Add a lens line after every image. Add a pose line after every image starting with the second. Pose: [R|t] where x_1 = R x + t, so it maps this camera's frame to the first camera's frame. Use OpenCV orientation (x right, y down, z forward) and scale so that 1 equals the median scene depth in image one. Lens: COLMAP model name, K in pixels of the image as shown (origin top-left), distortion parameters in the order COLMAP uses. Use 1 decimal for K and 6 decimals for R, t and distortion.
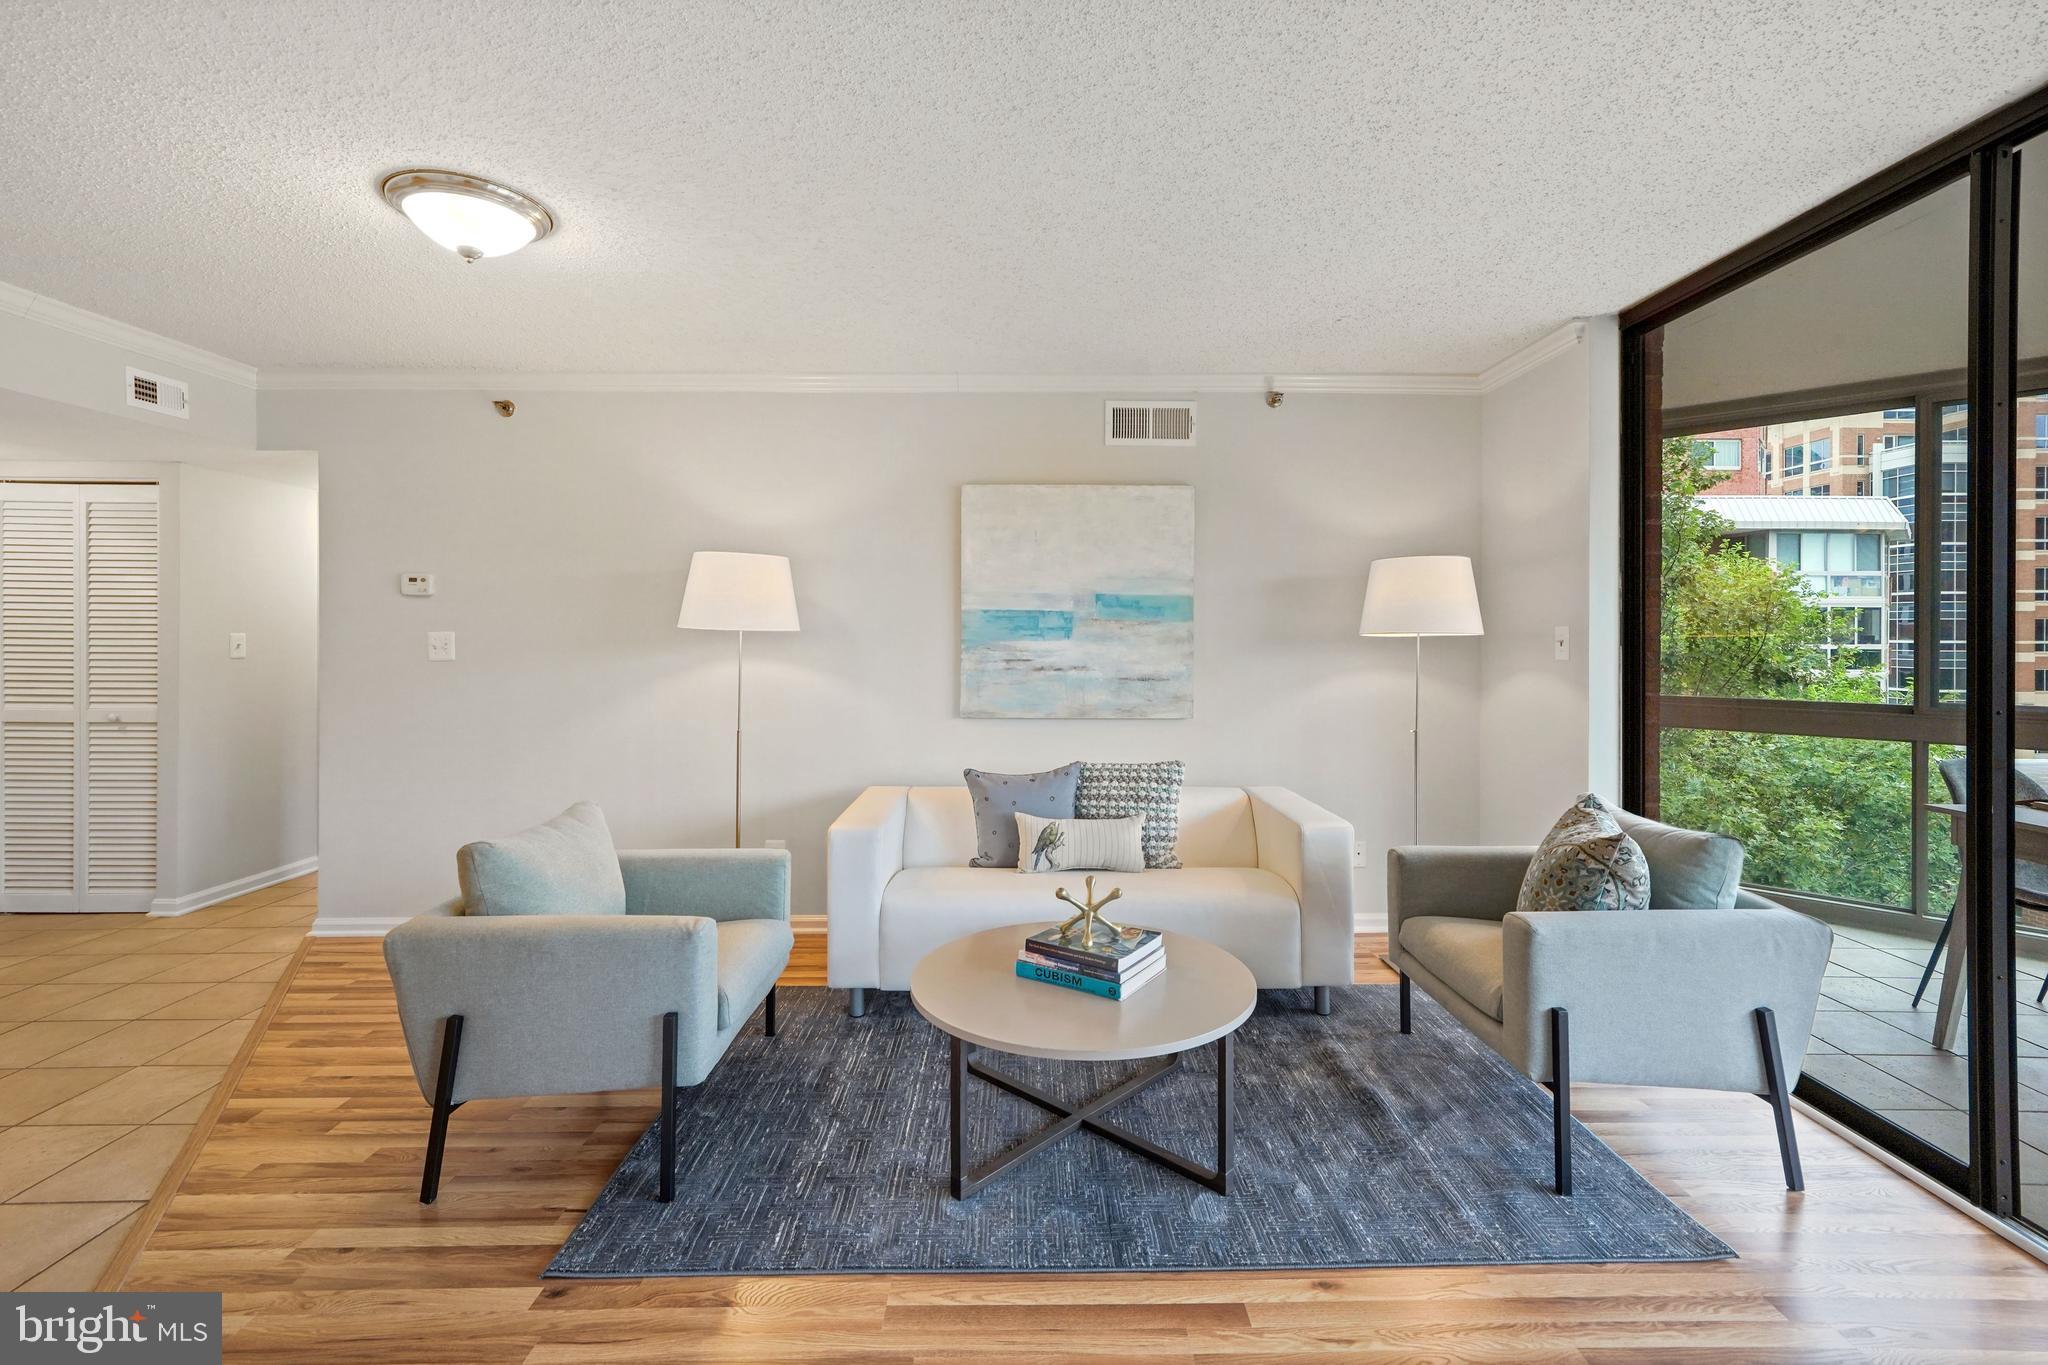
lens RADIAL K [[913.5, 0, 1035.8], [0, 913.5, 633.0], [0, 0, 1]] dist [0.006271, -0.000296]
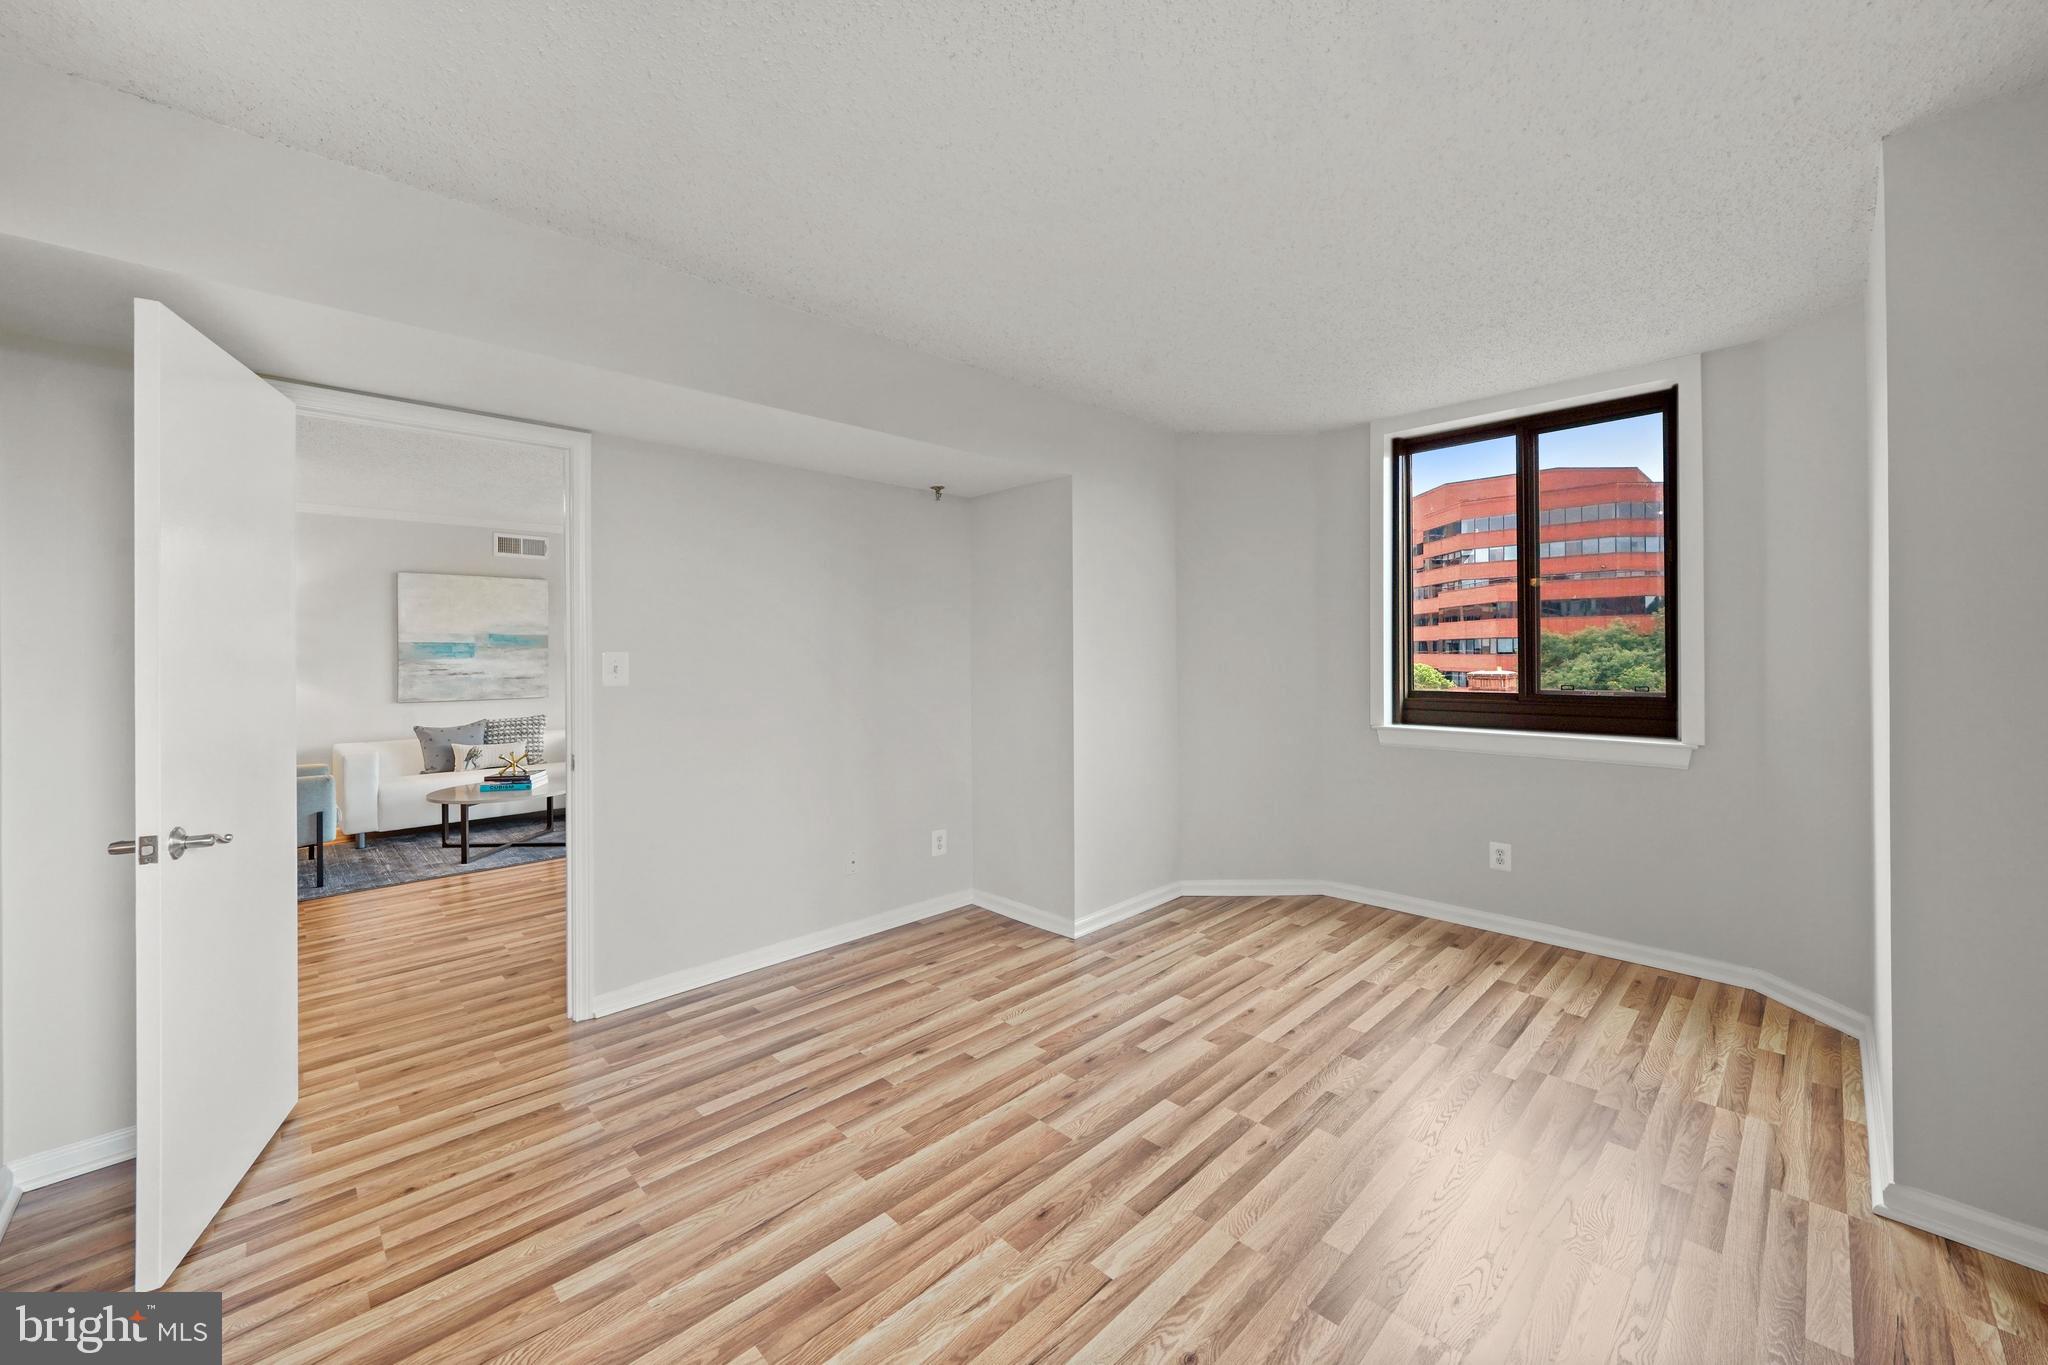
lens RADIAL K [[785.1, 0, 1046.5], [0, 785.1, 654.3], [0, 0, 1]] dist [0.000951, 0.000118]
pose [[0.712513, -0.008475, 0.701608, -0.284974], [0.007382, 0.999962, 0.004582, 0.000551], [-0.701620, 0.001915, 0.712549, -1.095646]]
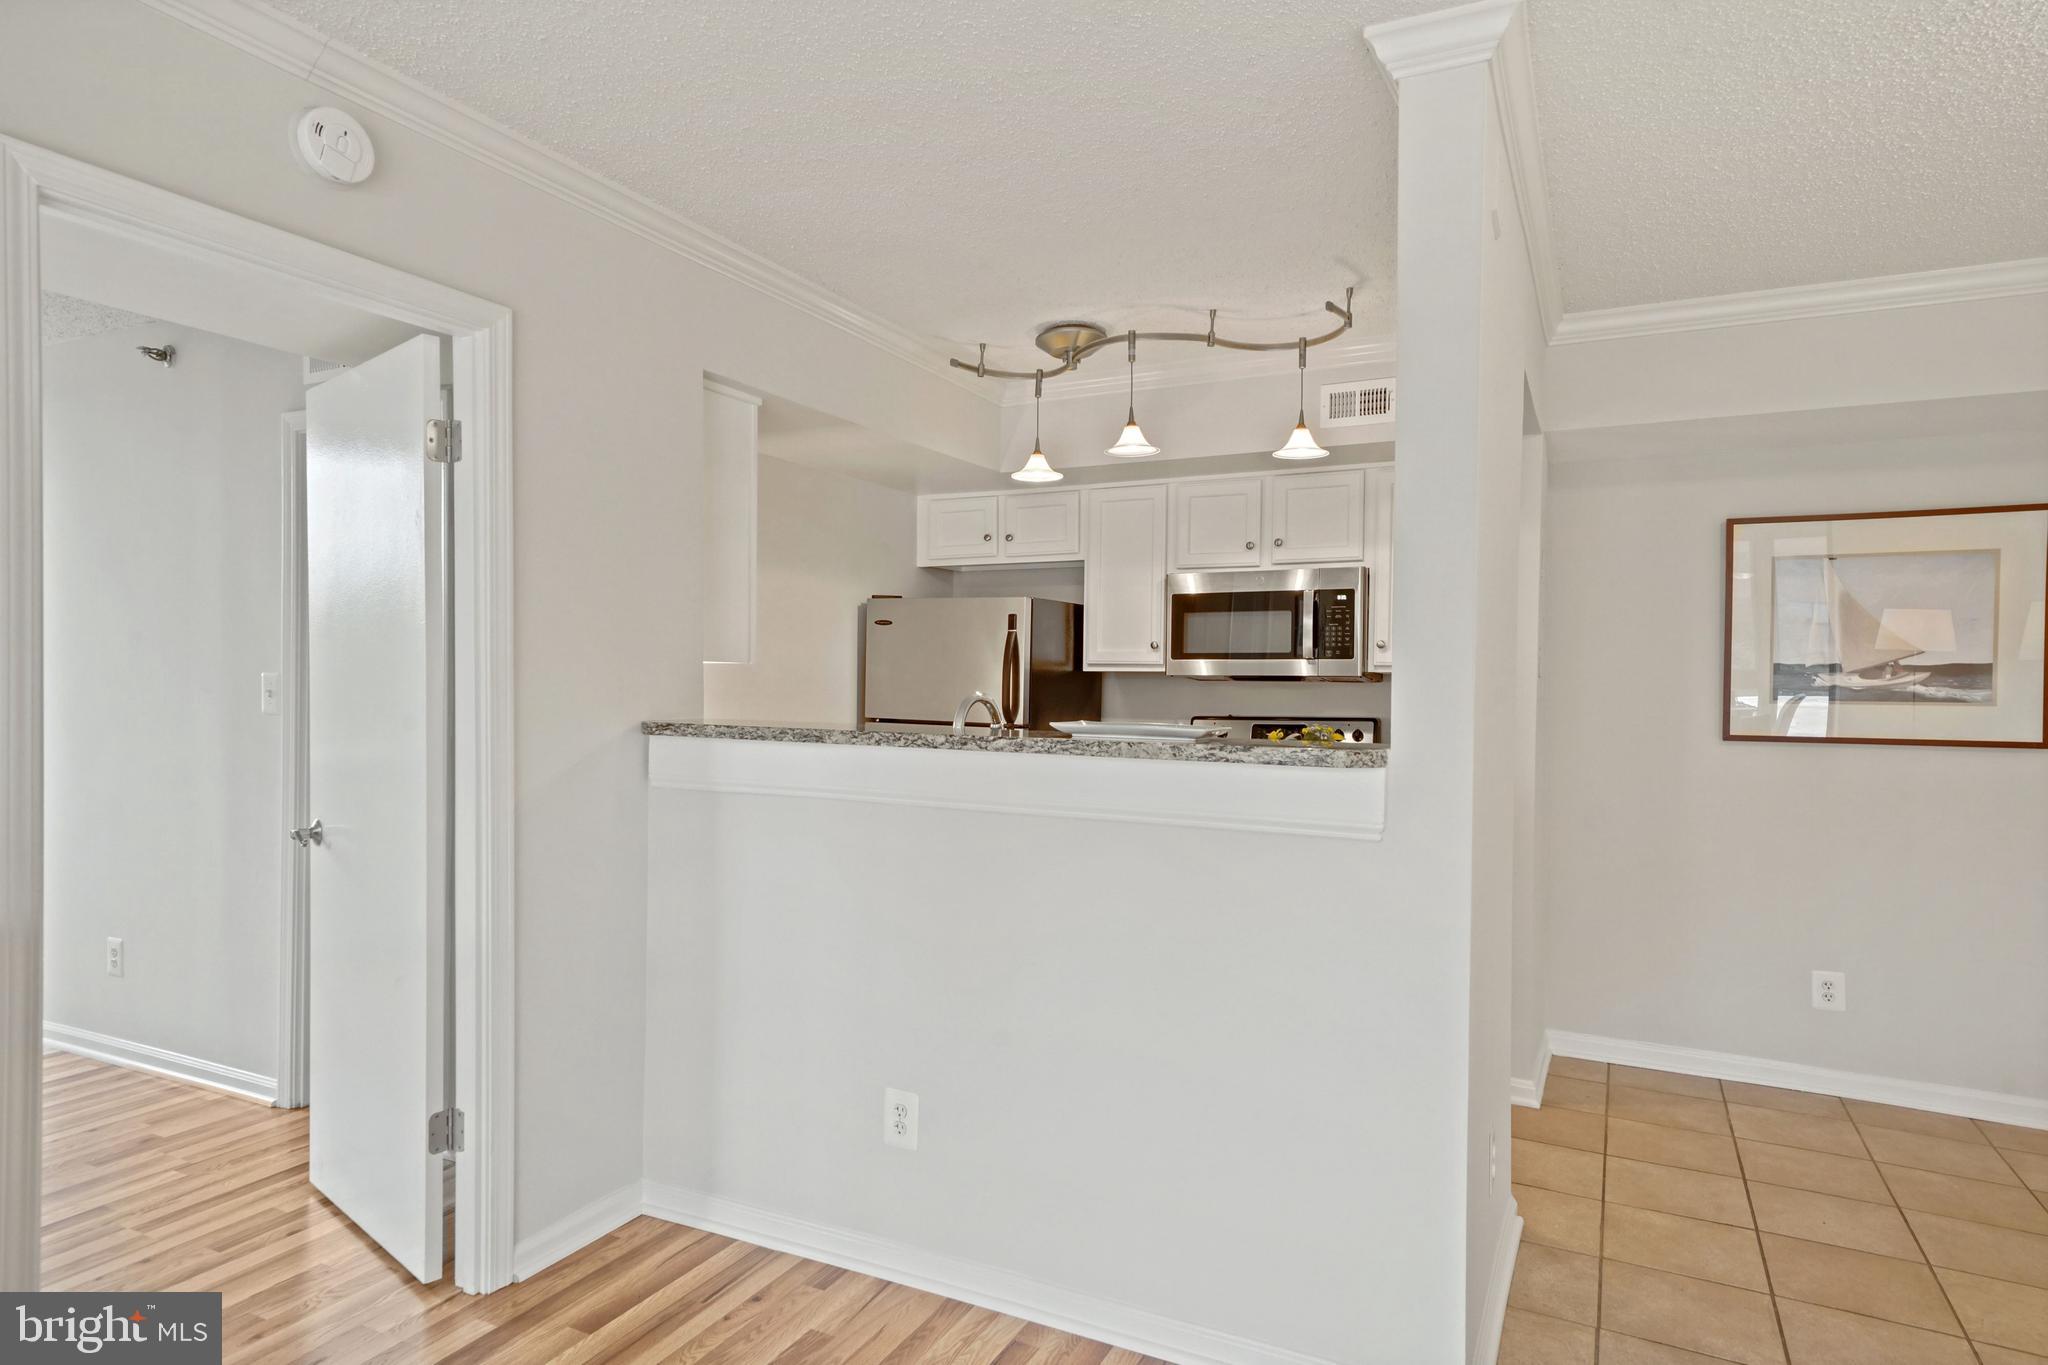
lens RADIAL K [[1167.5, 0, 1029.7], [0, 1167.5, 700.3], [0, 0, 1]] dist [0.027819, -0.000332]
pose [[-0.461623, 0.011044, -0.887007, 0.184321], [-0.009624, 0.999801, 0.017457, -0.003077], [0.887024, 0.016595, -0.461425, 0.430162]]
